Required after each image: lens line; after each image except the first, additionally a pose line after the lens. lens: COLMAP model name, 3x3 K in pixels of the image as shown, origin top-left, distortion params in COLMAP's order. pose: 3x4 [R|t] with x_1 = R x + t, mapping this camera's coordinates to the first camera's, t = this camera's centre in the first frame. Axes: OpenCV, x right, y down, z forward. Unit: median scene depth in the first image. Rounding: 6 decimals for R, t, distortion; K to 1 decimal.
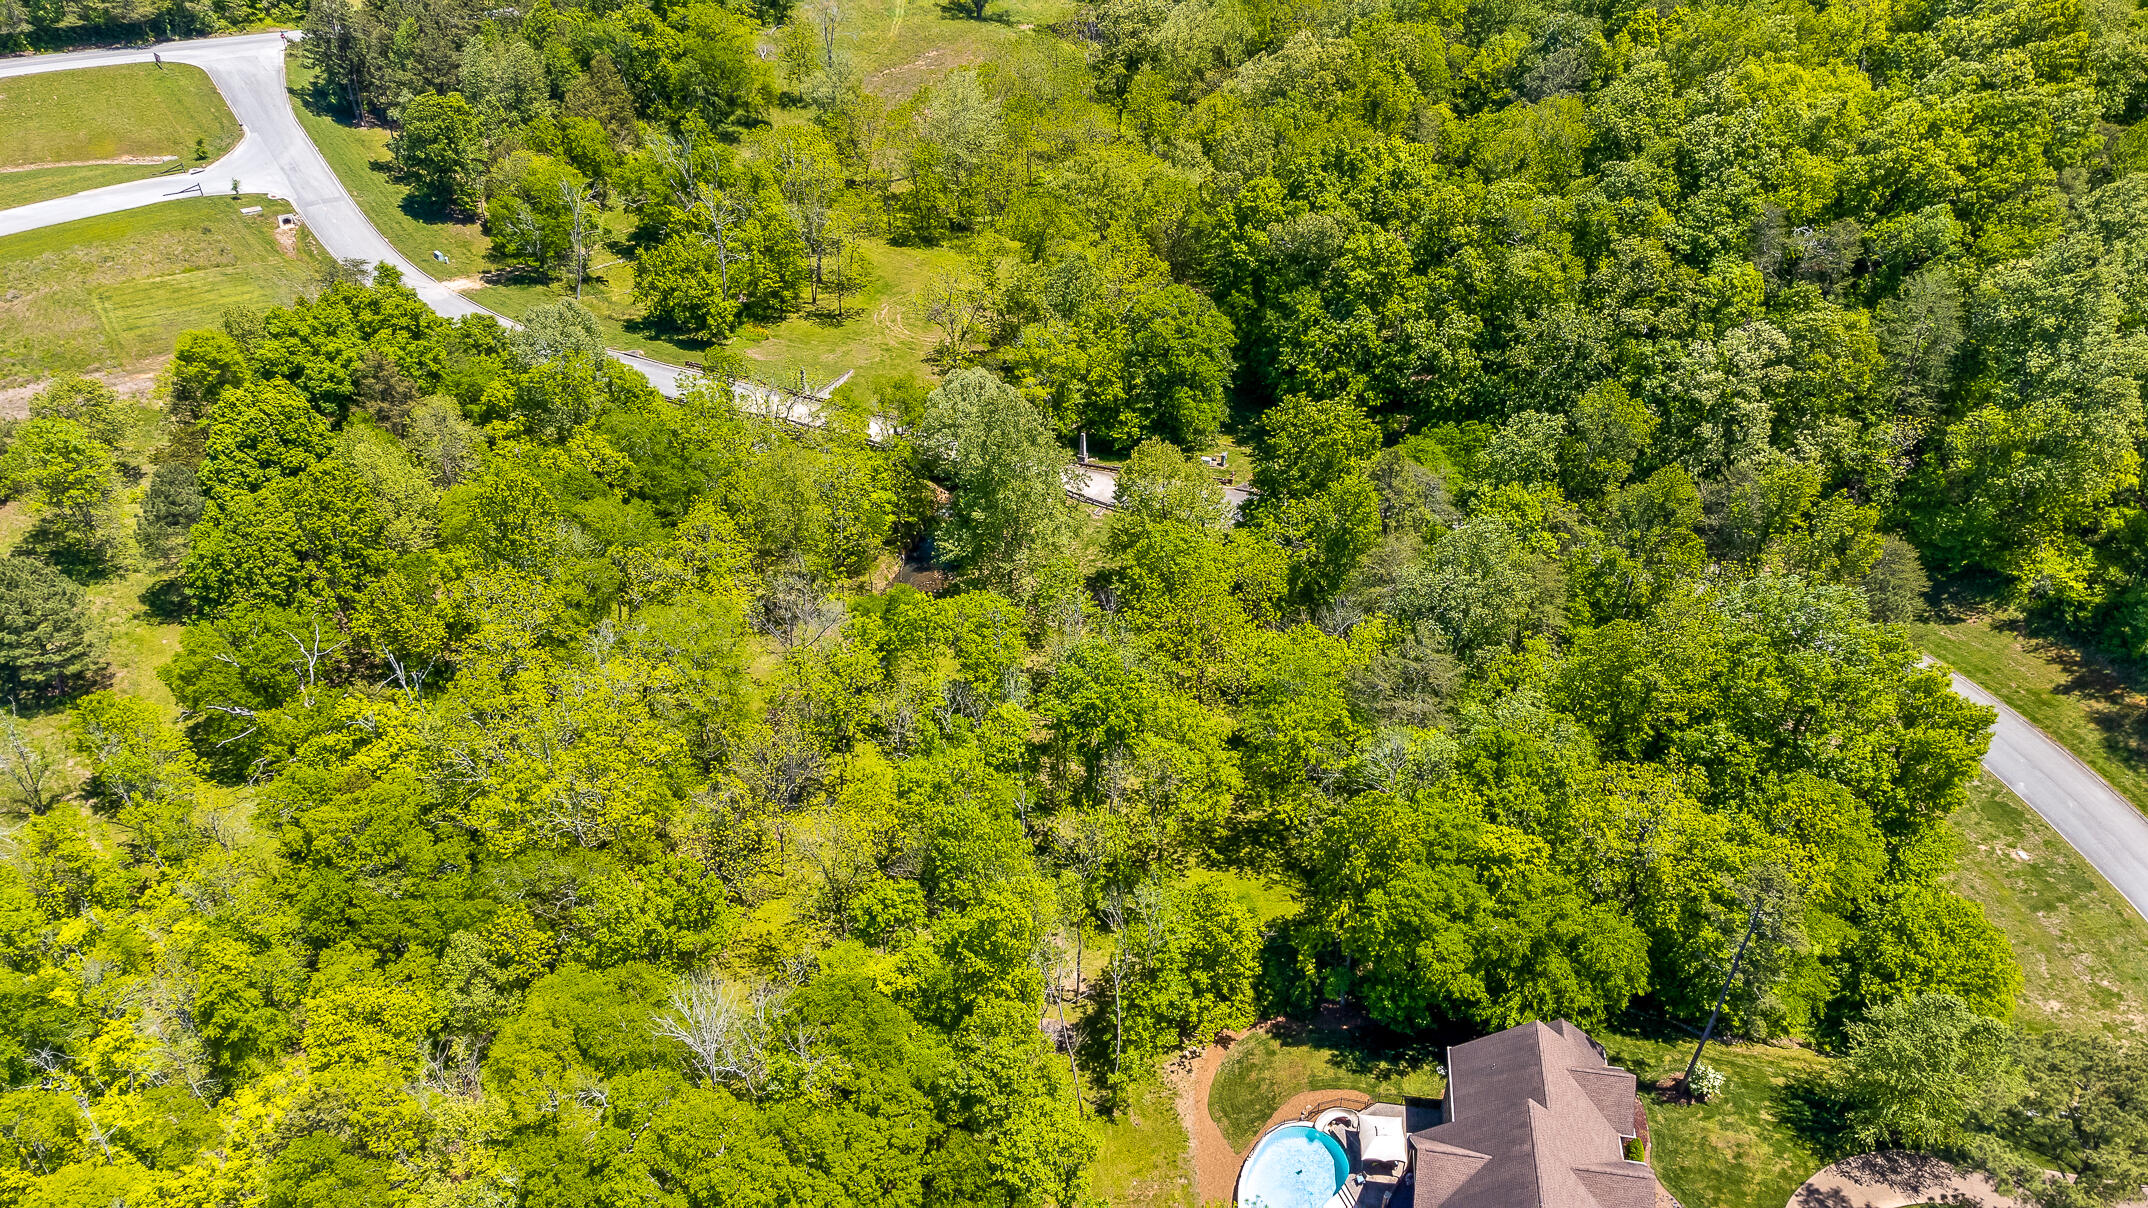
lens RADIAL K [[1594.5, 0, 1074.0], [0, 1594.5, 604.0], [0, 0, 1]] dist [-0.006483, 0.043513]
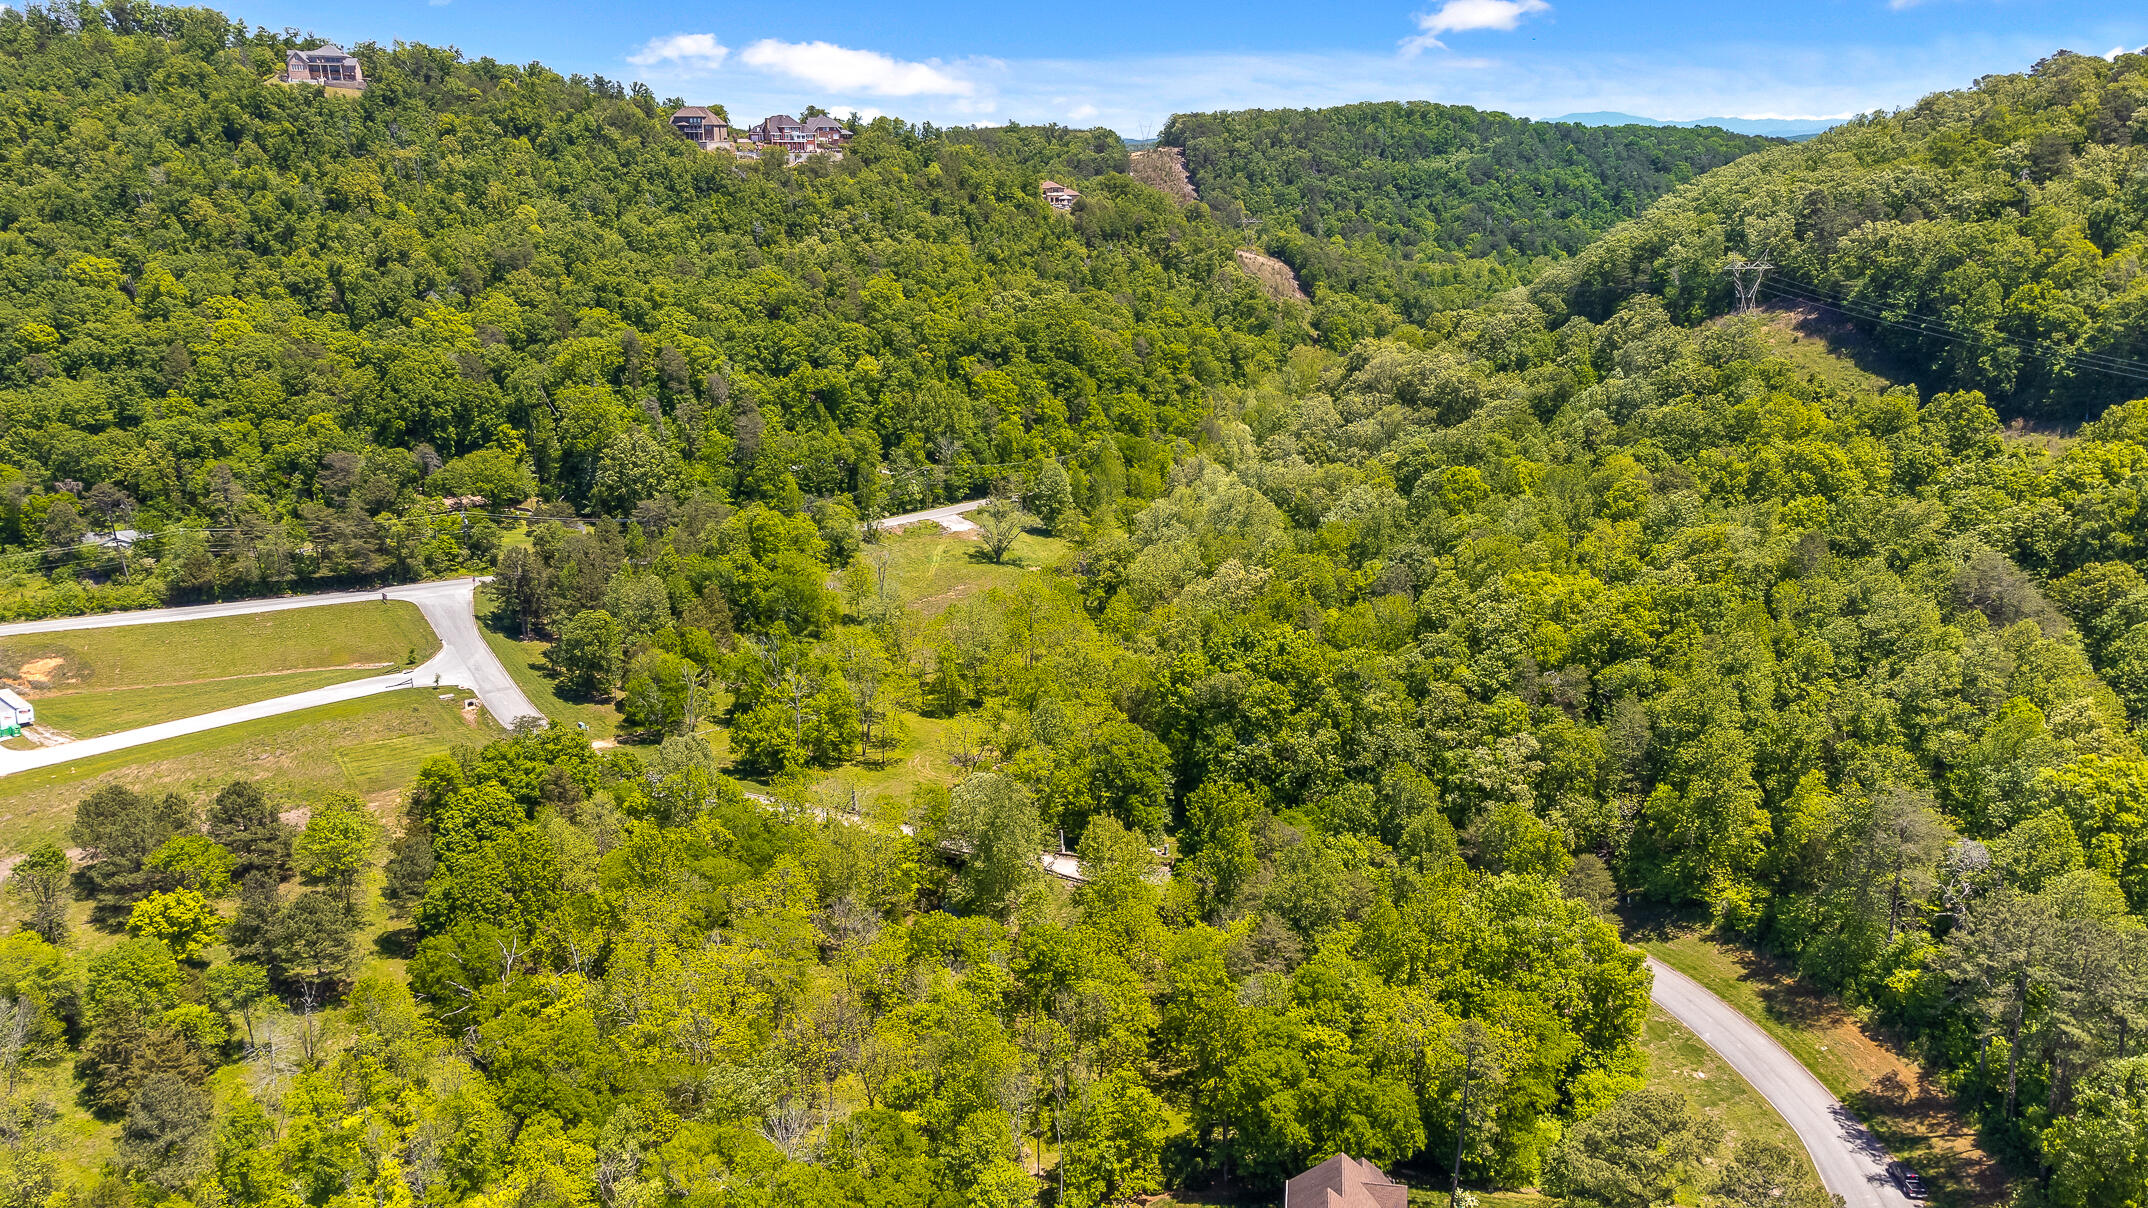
lens RADIAL K [[1559.2, 0, 1074.0], [0, 1559.2, 604.0], [0, 0, 1]] dist [-0.068631, -0.000330]
pose [[0.999842, -0.006845, -0.016424, 0.041398], [0.000936, 0.941994, -0.335628, 0.158310], [0.017769, 0.335560, 0.941851, -0.316402]]
